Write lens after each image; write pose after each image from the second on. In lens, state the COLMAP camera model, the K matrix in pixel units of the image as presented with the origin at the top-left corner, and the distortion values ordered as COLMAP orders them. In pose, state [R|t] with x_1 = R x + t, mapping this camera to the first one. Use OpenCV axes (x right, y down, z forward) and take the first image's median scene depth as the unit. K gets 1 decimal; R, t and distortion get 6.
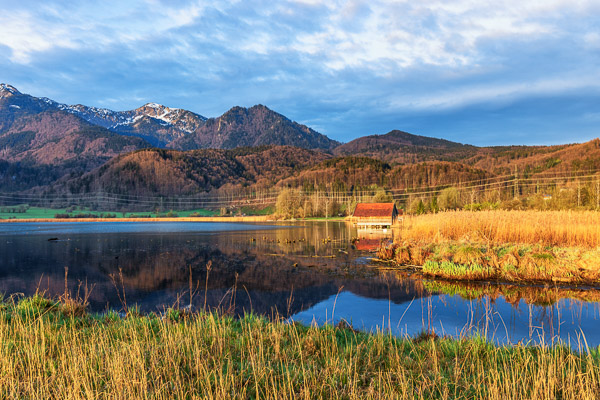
lens RADIAL K [[492.8, 0, 300.0], [0, 492.8, 200.0], [0, 0, 1]] dist [0.007250, 0.009687]
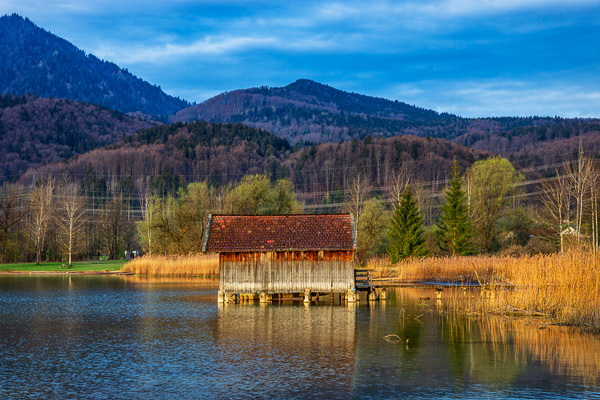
lens RADIAL K [[977.7, 0, 300.0], [0, 977.7, 200.0], [0, 0, 1]] dist [-0.007005, 0.016416]
pose [[0.982235, 0.014191, 0.187119, 0.024179], [-0.009166, 0.999574, -0.027693, 0.004052], [-0.187433, 0.025486, 0.981947, 0.124911]]
